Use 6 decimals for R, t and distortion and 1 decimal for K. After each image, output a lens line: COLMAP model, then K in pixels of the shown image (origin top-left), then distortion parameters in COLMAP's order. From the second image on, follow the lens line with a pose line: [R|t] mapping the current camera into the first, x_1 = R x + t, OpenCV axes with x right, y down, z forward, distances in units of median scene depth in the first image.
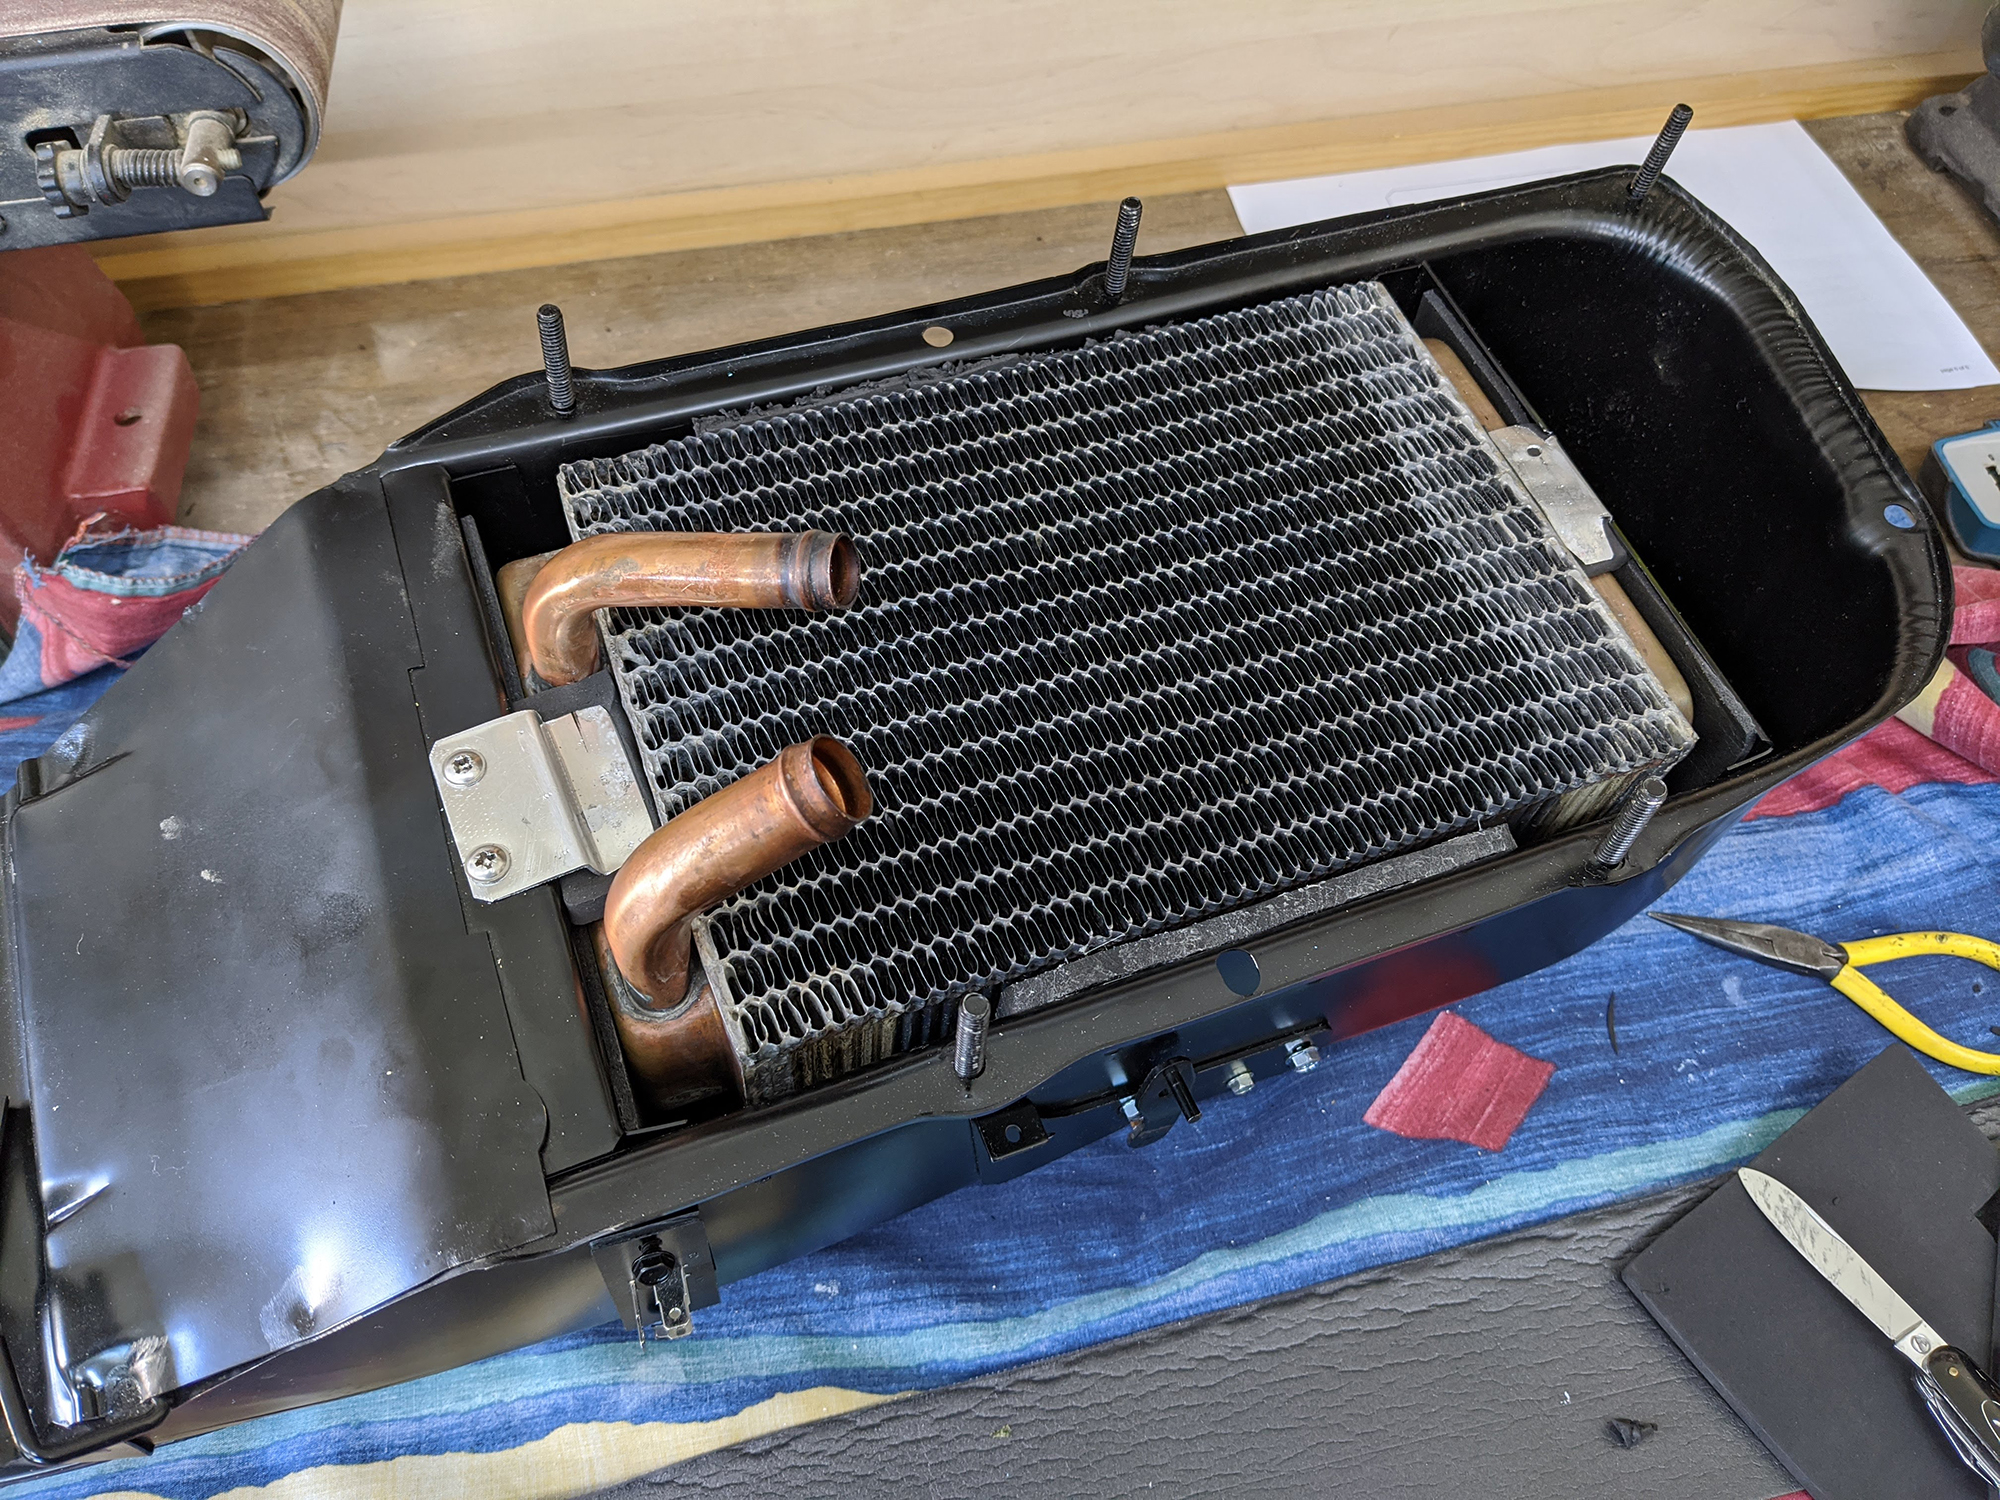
lens RADIAL K [[1611.6, 0, 1004.9], [0, 1611.6, 754.1], [0, 0, 1]] dist [0.037155, -0.069899]
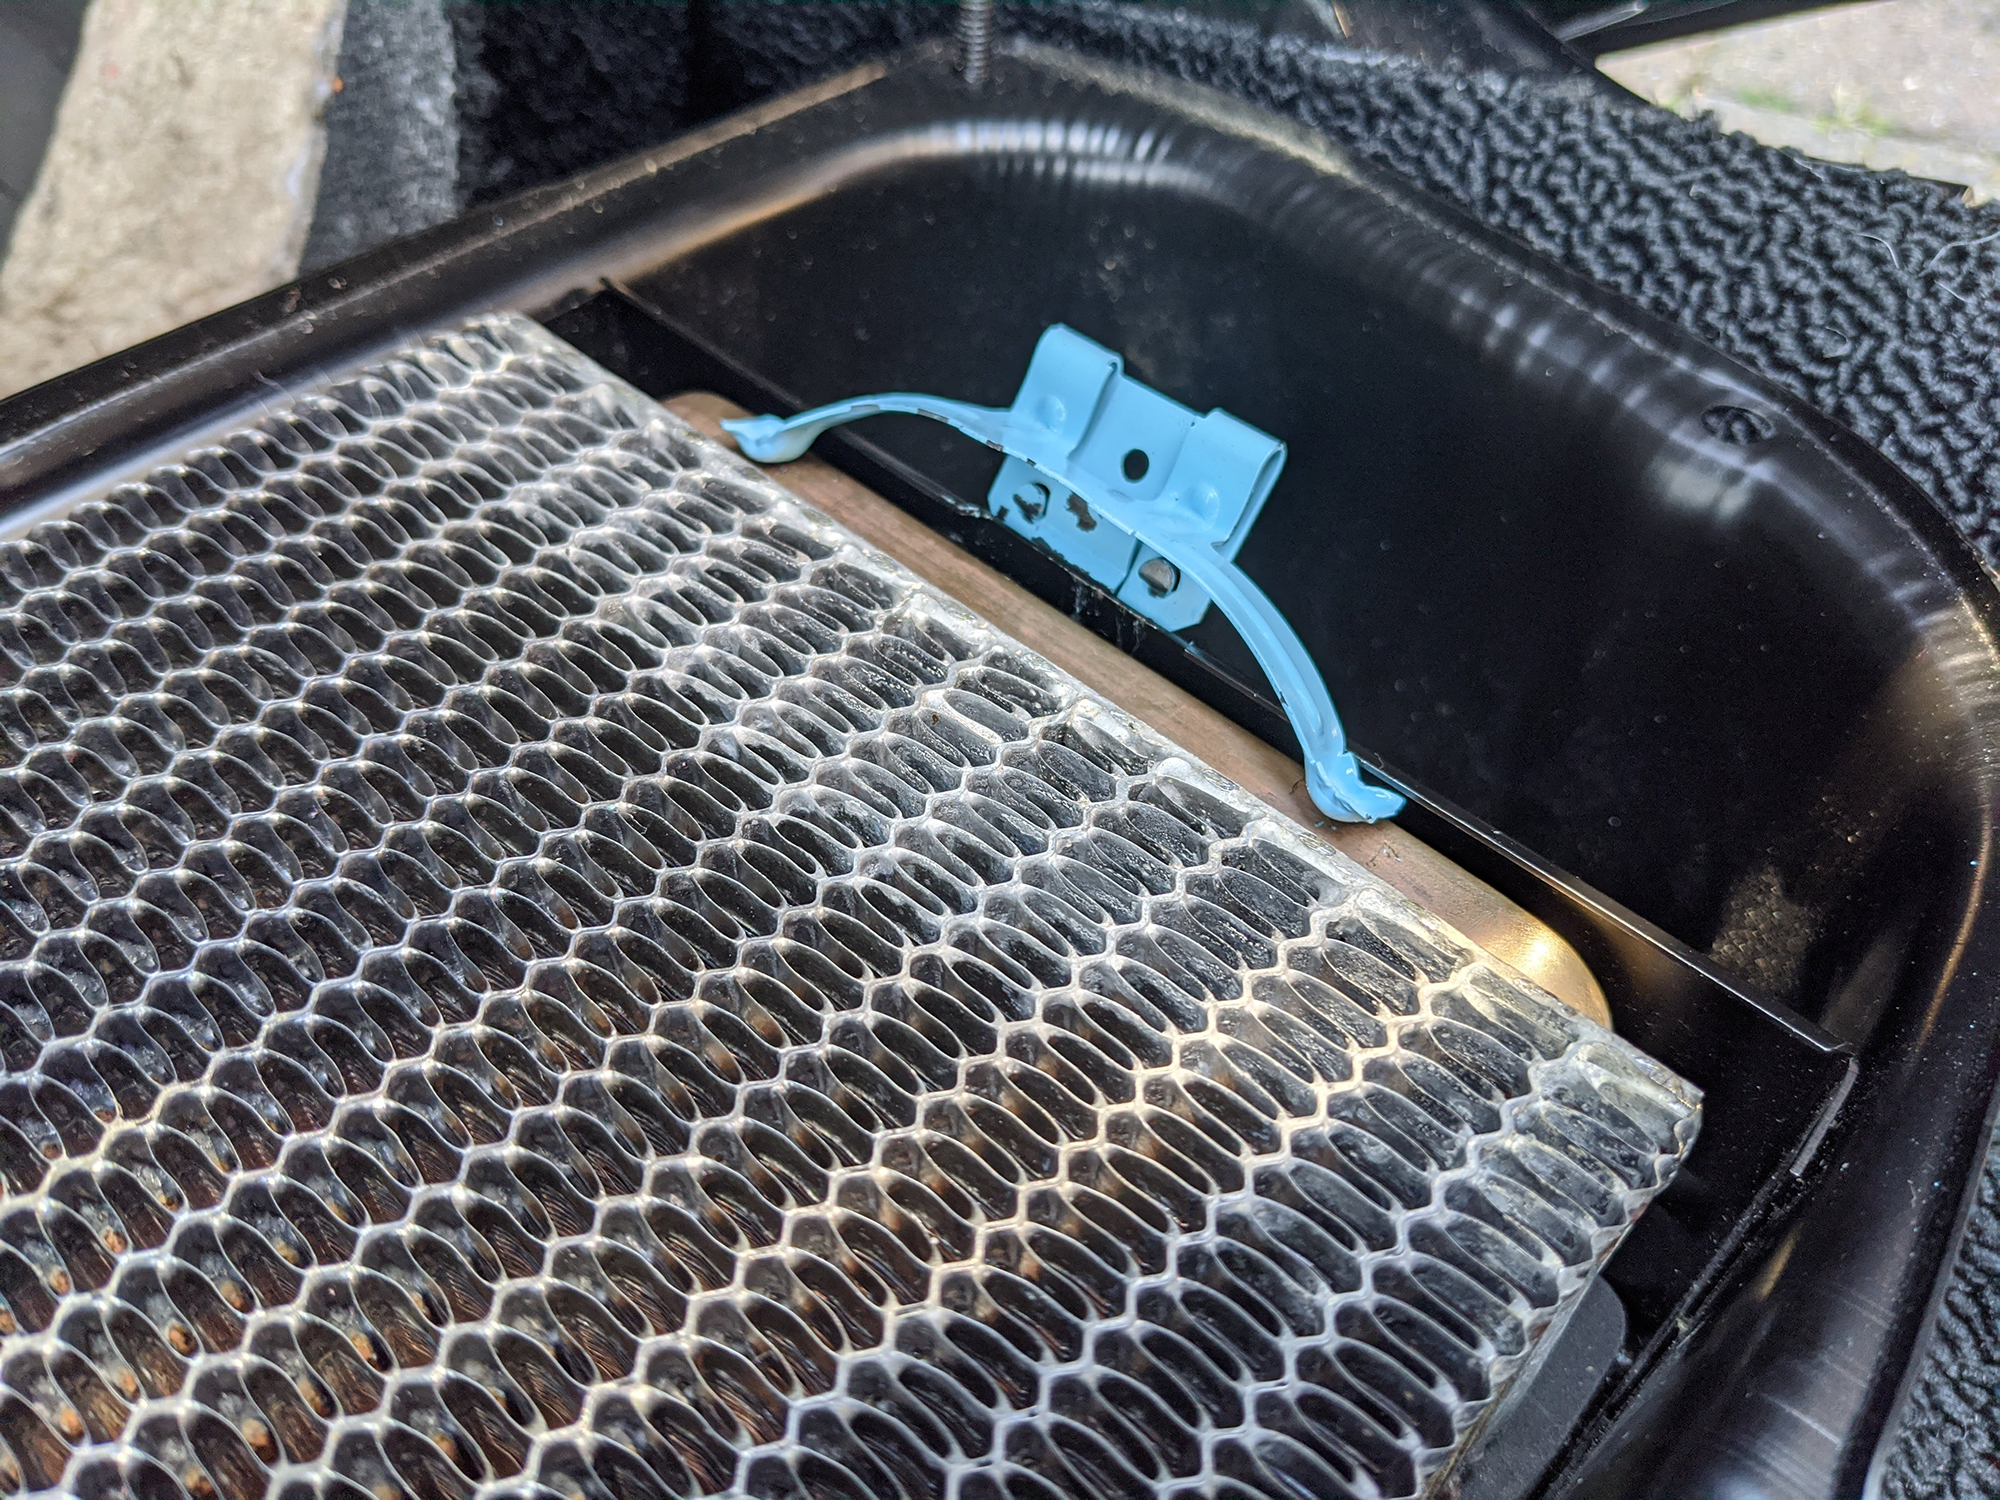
lens RADIAL K [[1611.6, 0, 989.7], [0, 1611.6, 754.7], [0, 0, 1]] dist [0.037155, -0.069899]
pose [[0.905989, -0.350196, 0.237797, 0.222746], [0.387204, 0.912603, -0.131258, -0.080782], [-0.171048, 0.210995, 0.962405, 0.637872]]
